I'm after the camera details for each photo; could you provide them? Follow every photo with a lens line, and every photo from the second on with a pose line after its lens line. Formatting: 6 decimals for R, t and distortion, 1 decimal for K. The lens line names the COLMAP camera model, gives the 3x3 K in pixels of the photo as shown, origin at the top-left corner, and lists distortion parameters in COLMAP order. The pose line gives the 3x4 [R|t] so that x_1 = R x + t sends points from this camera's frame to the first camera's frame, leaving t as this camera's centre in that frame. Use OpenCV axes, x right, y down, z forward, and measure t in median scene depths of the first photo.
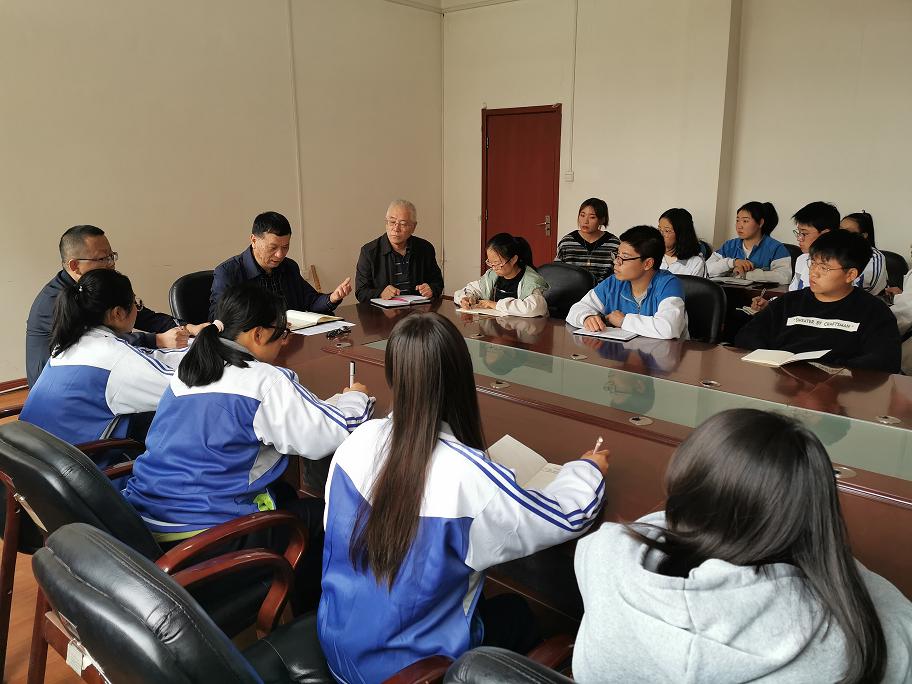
lens RADIAL K [[696.5, 0, 456.0], [0, 696.5, 342.0], [0, 0, 1]] dist [0.089908, -0.002010]
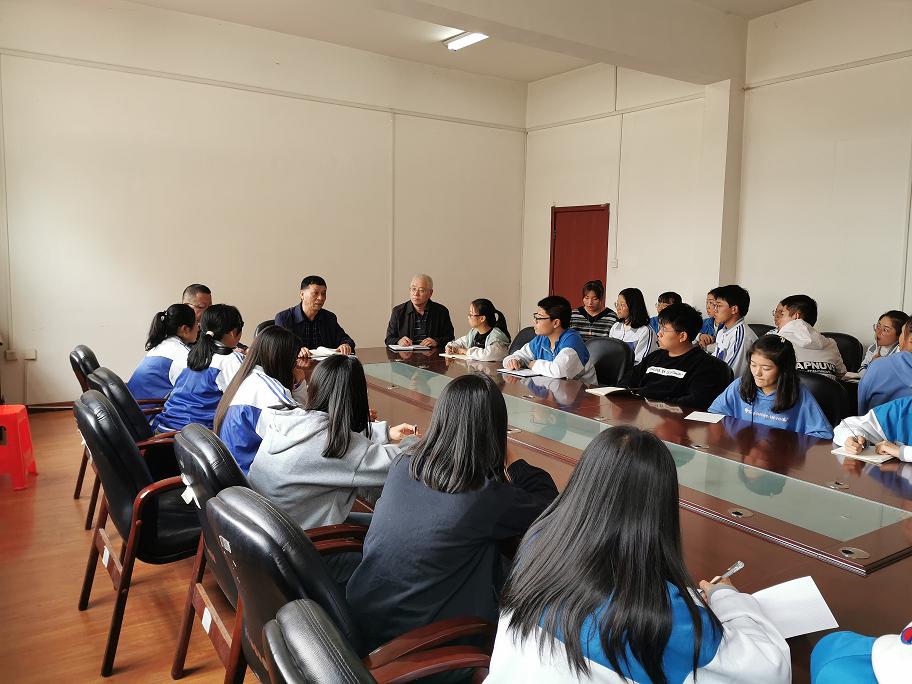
lens RADIAL K [[713.0, 0, 456.0], [0, 713.0, 342.0], [0, 0, 1]] dist [0.005824, 0.001778]
pose [[0.964940, 0.055932, -0.256441, 0.347808], [-0.087484, 0.989699, -0.113323, 0.075603], [0.247461, 0.131784, 0.959894, -0.277296]]
